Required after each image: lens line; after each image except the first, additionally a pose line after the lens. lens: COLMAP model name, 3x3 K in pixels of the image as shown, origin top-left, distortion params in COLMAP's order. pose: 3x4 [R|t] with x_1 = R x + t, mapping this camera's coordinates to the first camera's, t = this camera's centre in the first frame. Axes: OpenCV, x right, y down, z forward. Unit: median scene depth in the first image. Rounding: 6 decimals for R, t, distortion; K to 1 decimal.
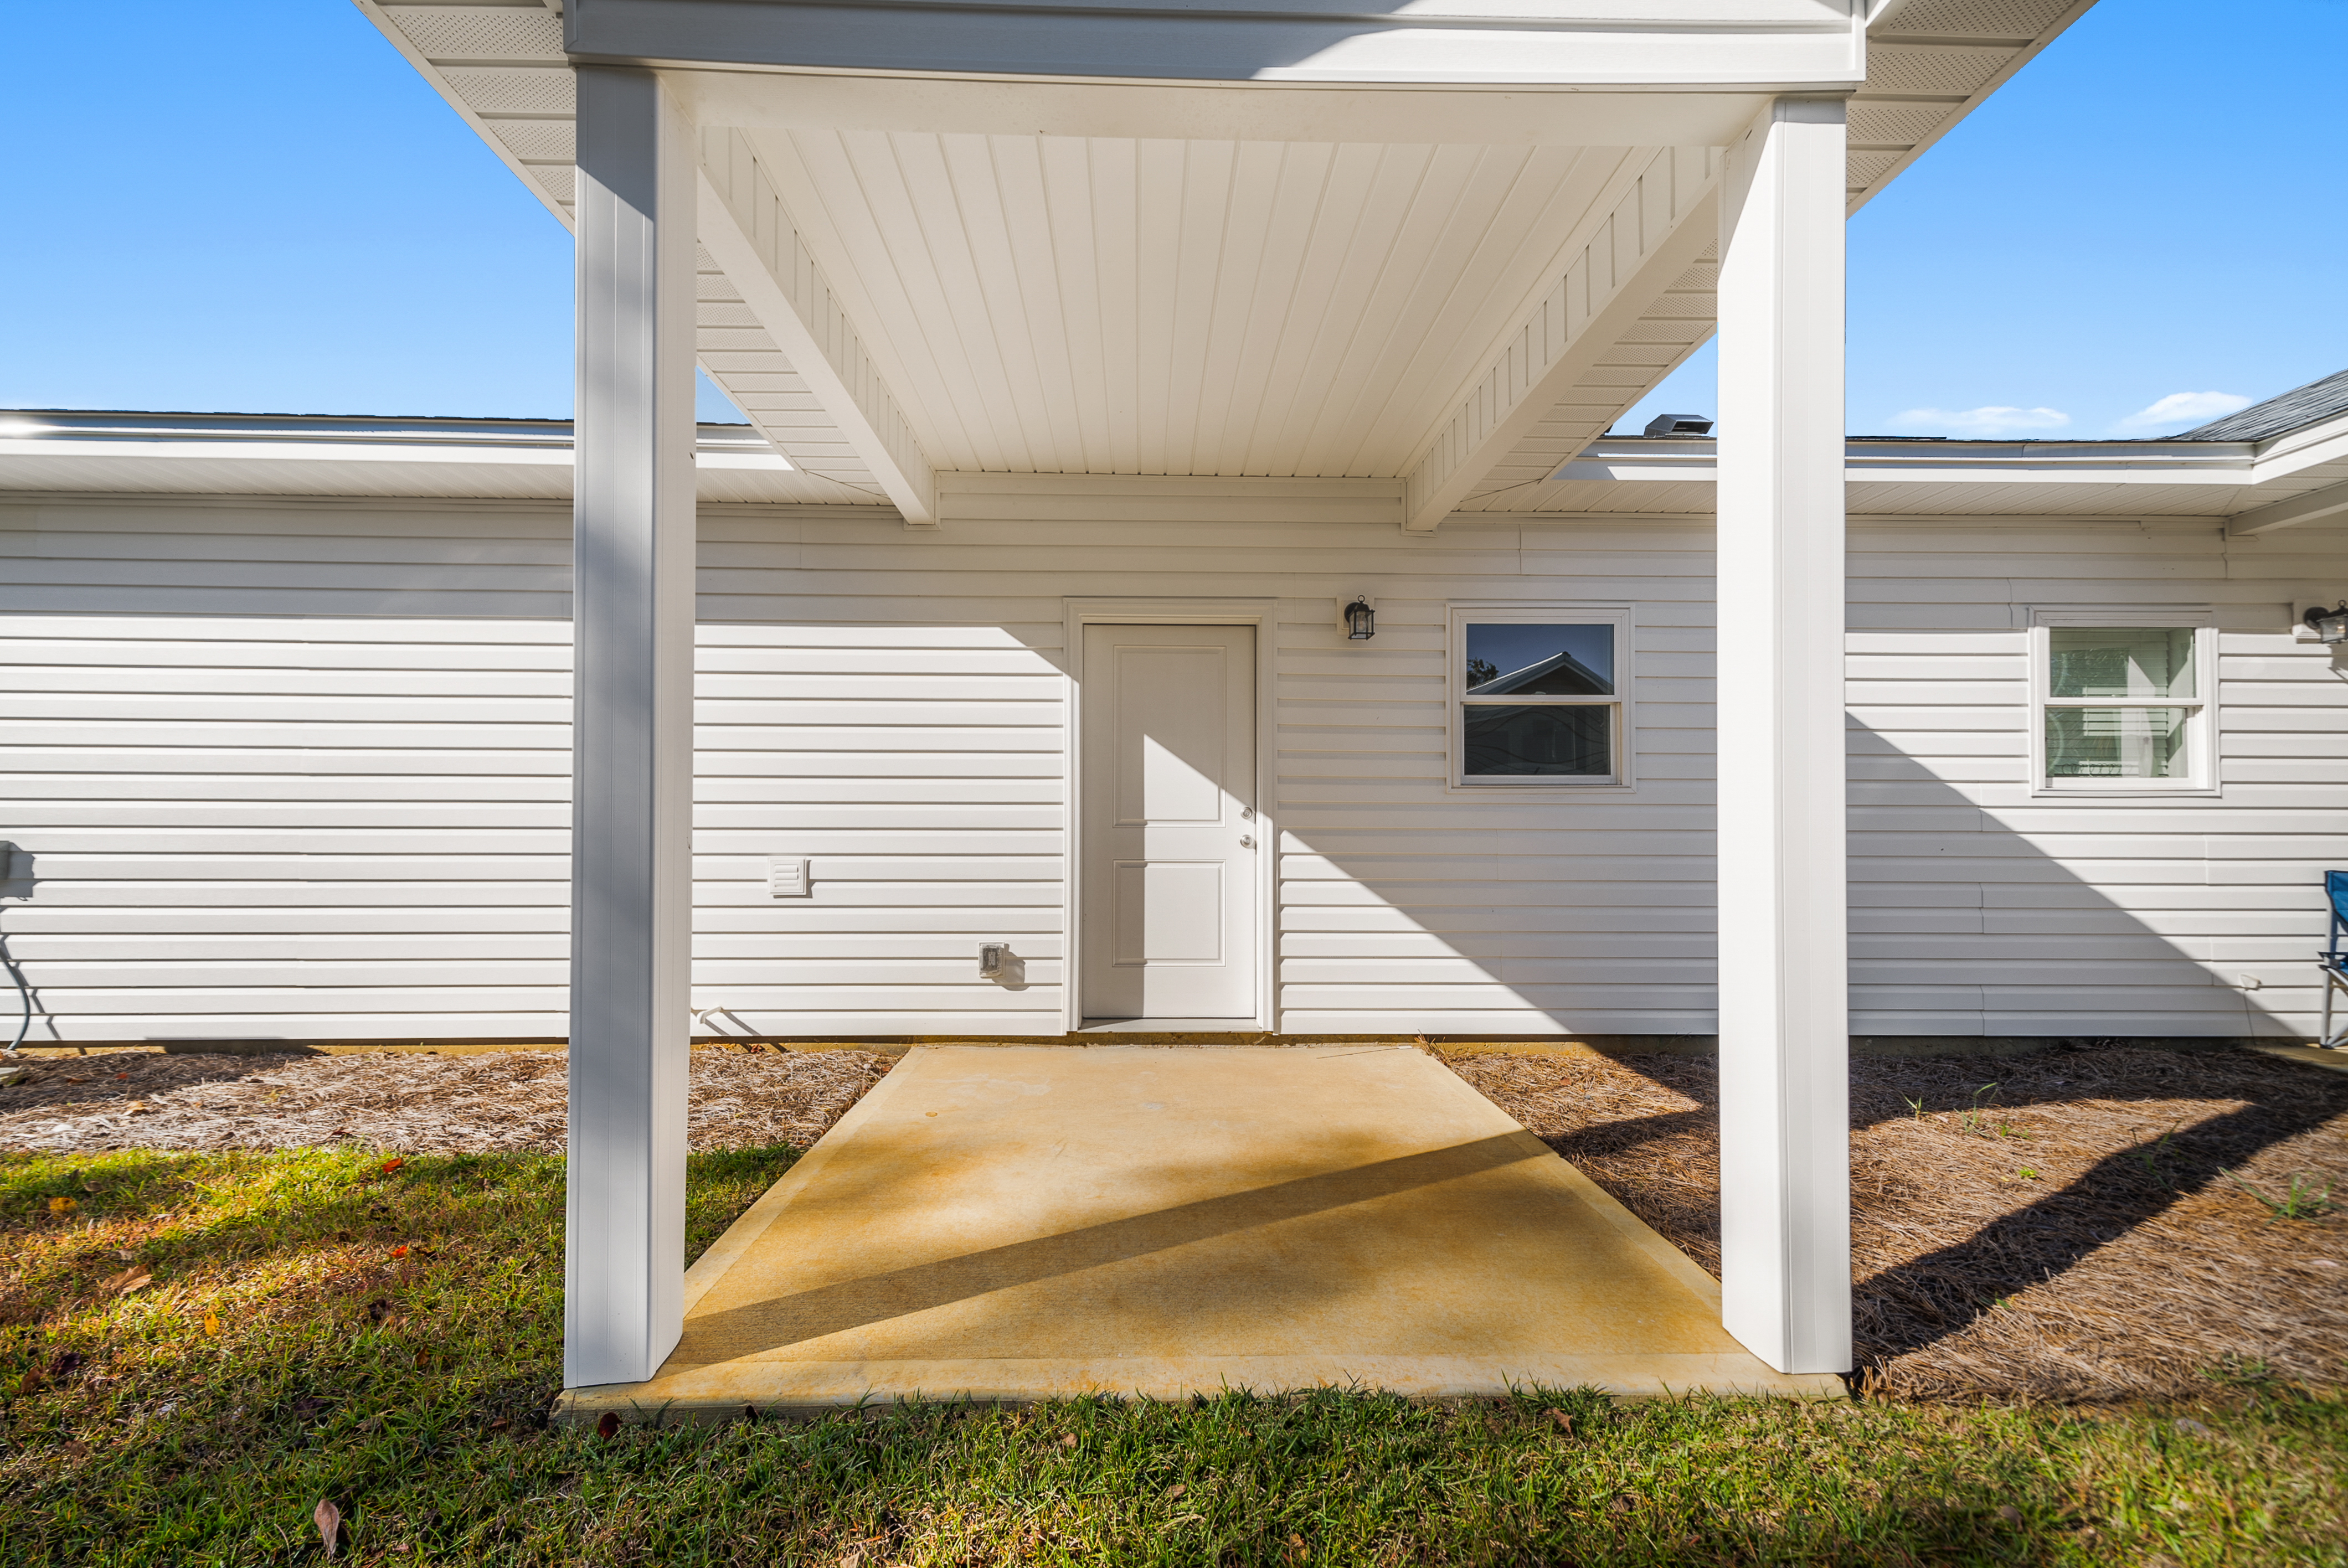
lens RADIAL K [[955.9, 0, 1169.7], [0, 955.9, 837.9], [0, 0, 1]] dist [0.010567, -0.000218]
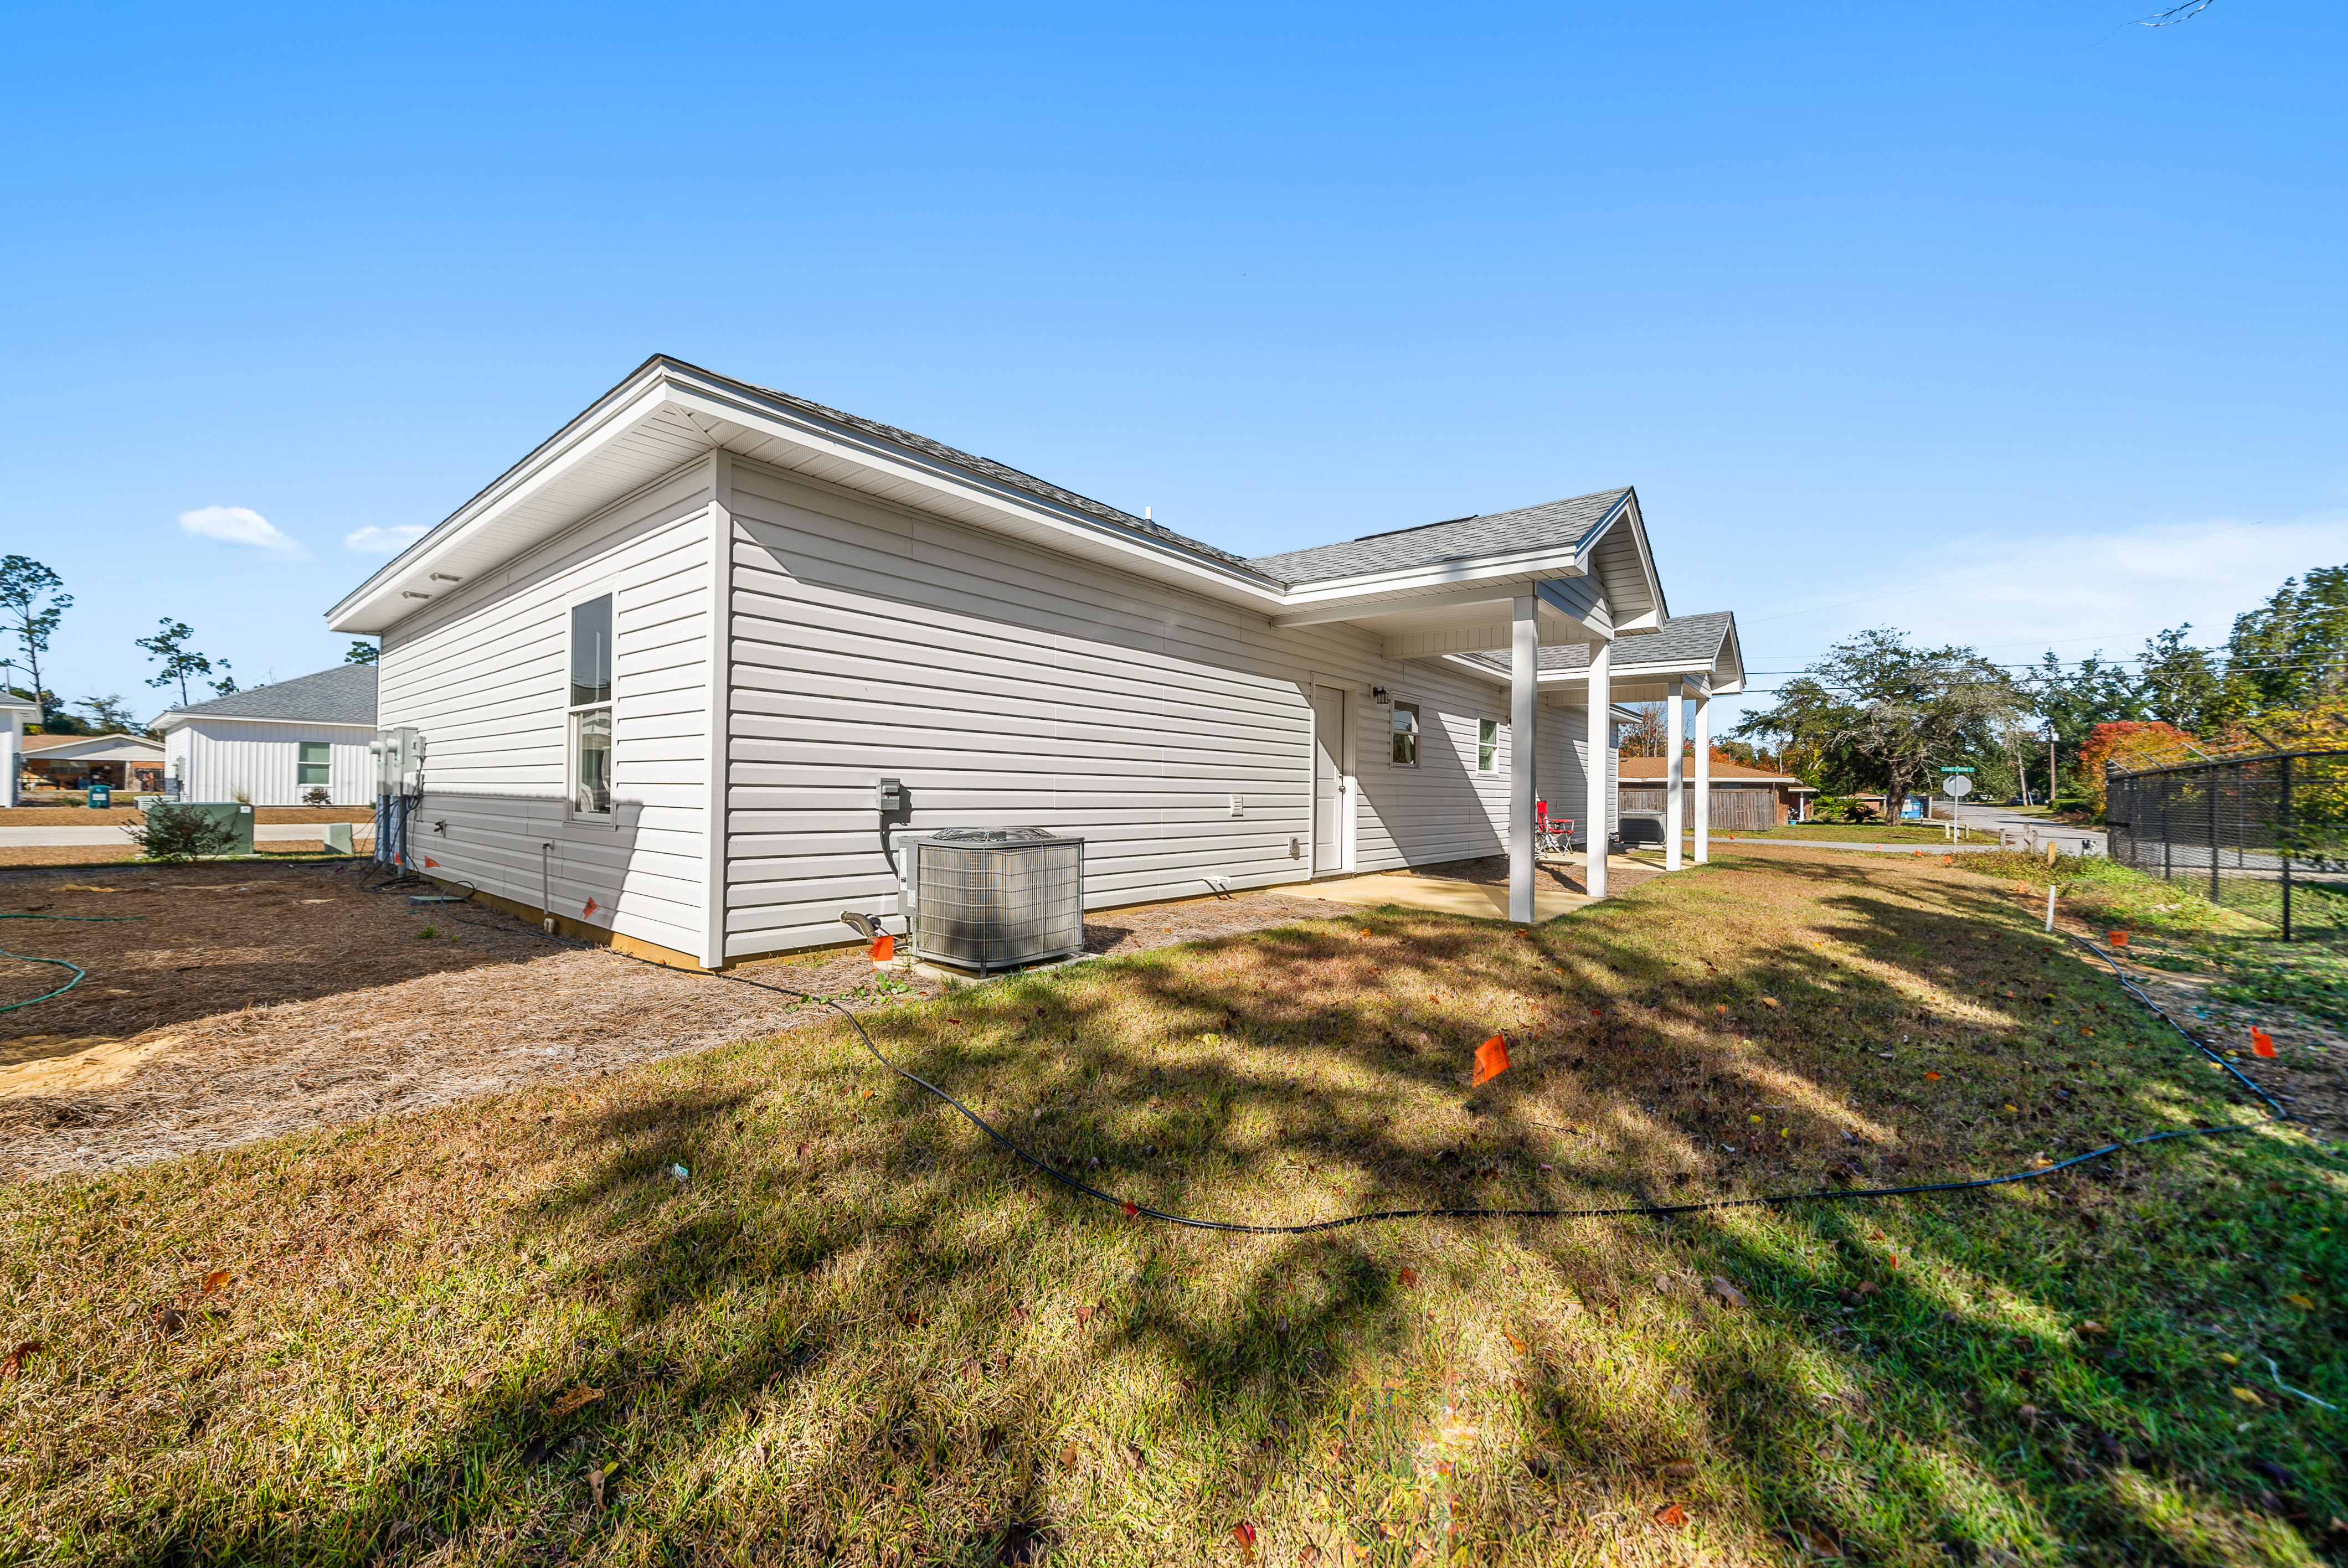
lens RADIAL K [[874.2, 0, 1174.0], [0, 874.2, 784.0], [0, 0, 1]] dist [-0.000808, -0.000057]
pose [[0.653873, 0.015106, 0.756453, -1.750998], [-0.024671, 0.999695, 0.001361, -0.000412], [-0.756202, -0.019552, 0.654046, -0.028374]]
